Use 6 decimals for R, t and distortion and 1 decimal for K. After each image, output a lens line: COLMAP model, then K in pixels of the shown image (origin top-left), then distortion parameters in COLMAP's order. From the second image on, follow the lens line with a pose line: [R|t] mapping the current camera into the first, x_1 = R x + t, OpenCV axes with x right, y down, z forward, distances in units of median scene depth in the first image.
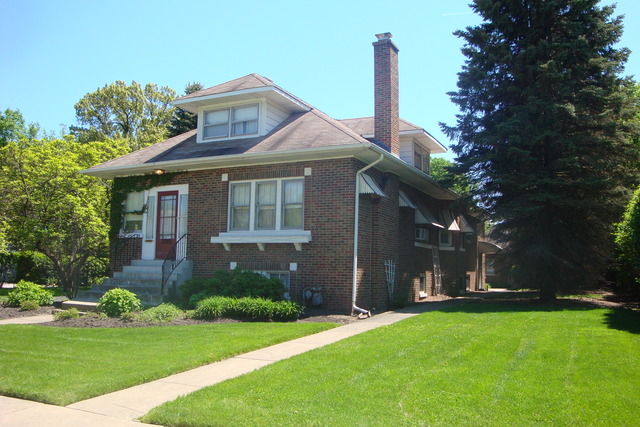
lens RADIAL K [[579.8, 0, 314.1], [0, 579.8, 212.7], [0, 0, 1]] dist [-0.150872, 0.141477]
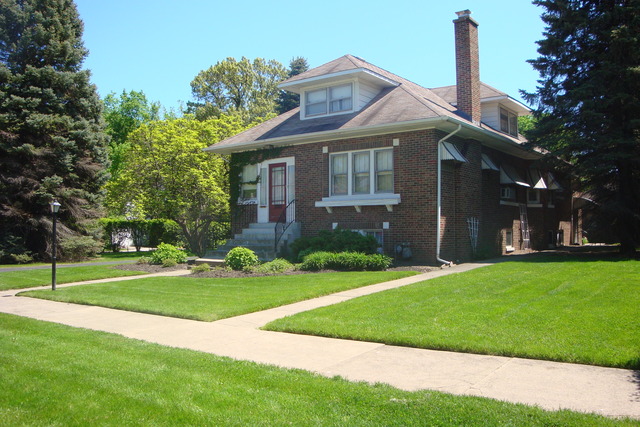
lens RADIAL K [[580.2, 0, 317.4], [0, 580.2, 214.9], [0, 0, 1]] dist [-0.149102, 0.137654]
pose [[0.981799, -0.025977, -0.188140, 0.043185], [0.039527, 0.996859, 0.068632, -0.011379], [0.185766, -0.074819, 0.979741, -0.141493]]
